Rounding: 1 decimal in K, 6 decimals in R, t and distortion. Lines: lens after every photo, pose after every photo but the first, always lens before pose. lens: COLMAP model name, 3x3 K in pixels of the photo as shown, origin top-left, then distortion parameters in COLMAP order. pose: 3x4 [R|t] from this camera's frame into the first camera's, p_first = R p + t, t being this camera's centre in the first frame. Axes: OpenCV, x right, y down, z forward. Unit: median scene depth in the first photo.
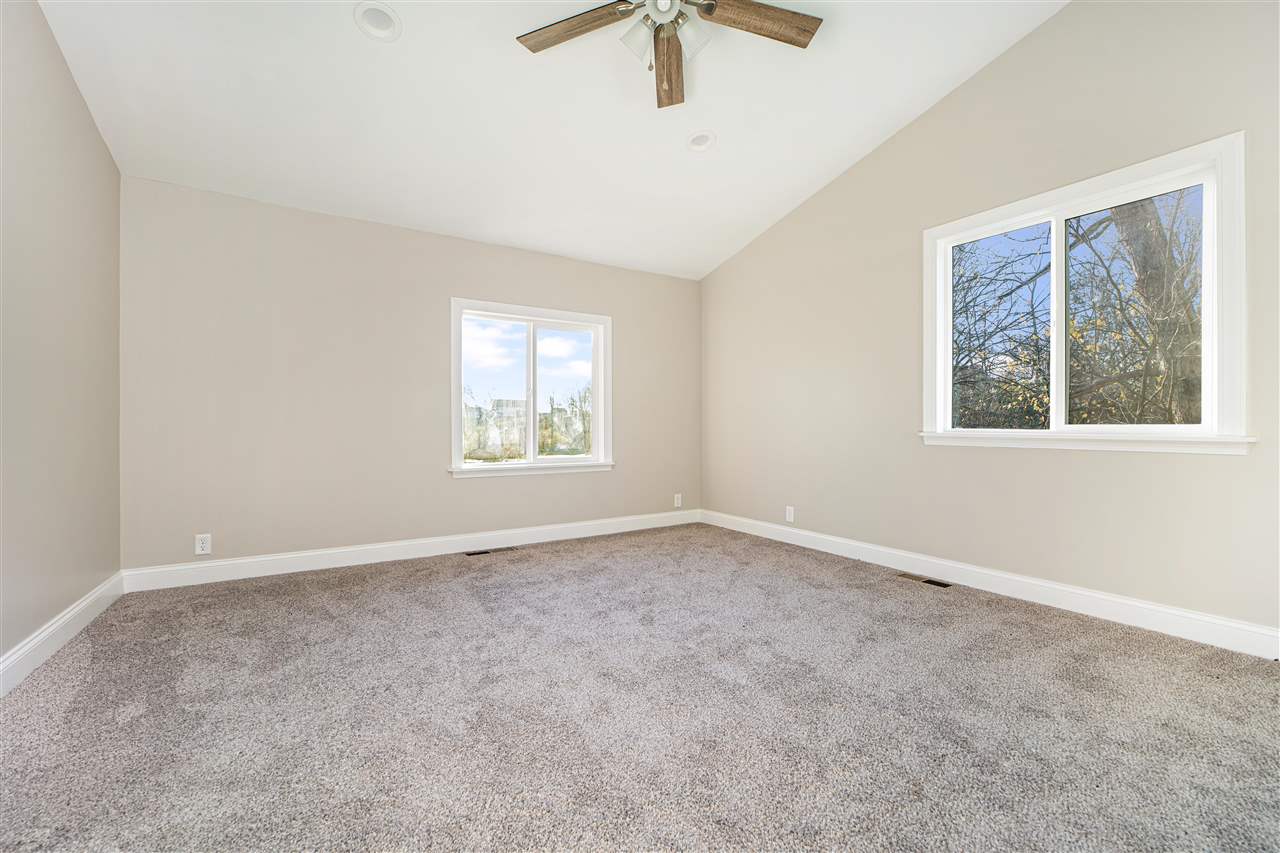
lens RADIAL K [[507.7, 0, 645.1], [0, 507.7, 422.3], [0, 0, 1]] dist [-0.024332, 0.007611]
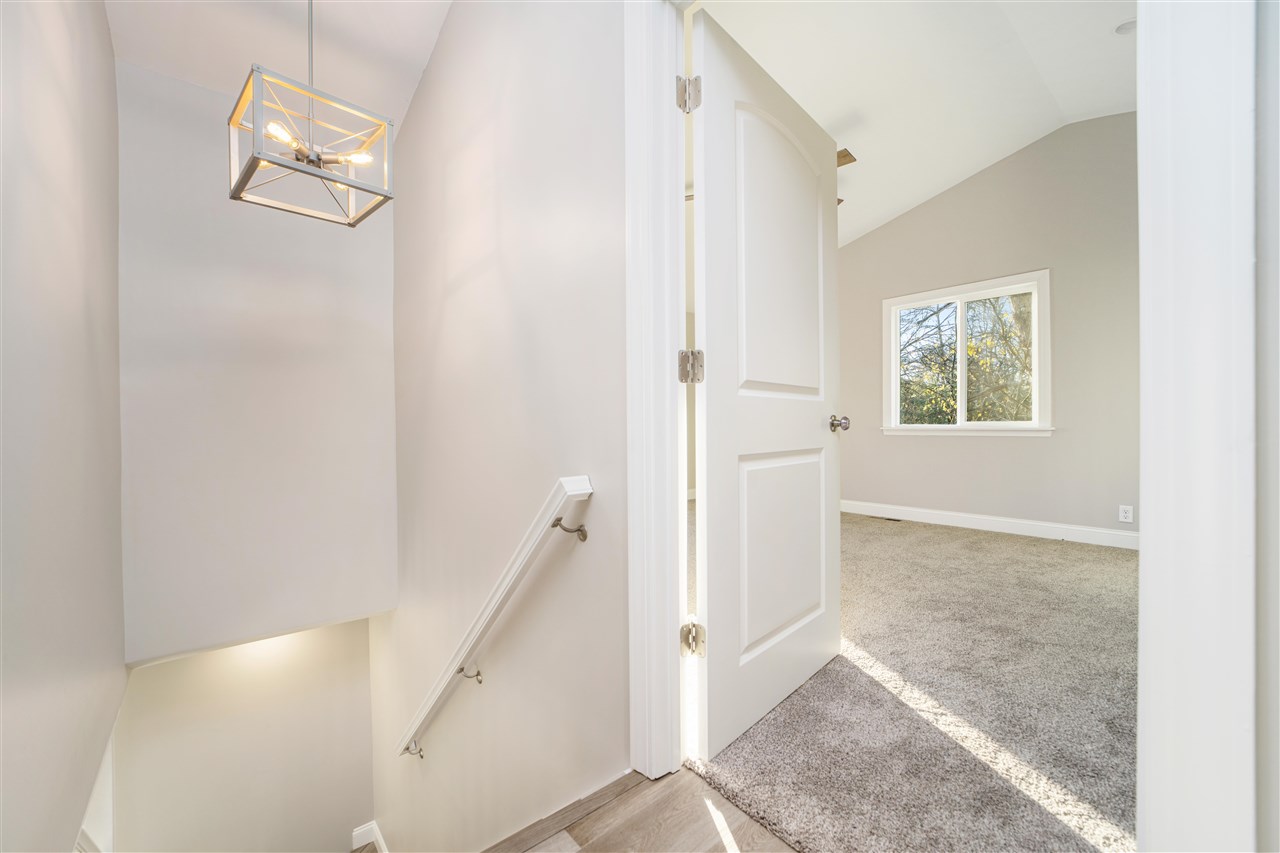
lens RADIAL K [[507.7, 0, 636.9], [0, 507.7, 420.1], [0, 0, 1]] dist [-0.024332, 0.007611]
pose [[0.992893, -0.004391, 0.118930, -0.300030], [0.004677, 0.999987, -0.002125, -0.001494], [-0.118919, 0.002666, 0.992900, -0.358461]]
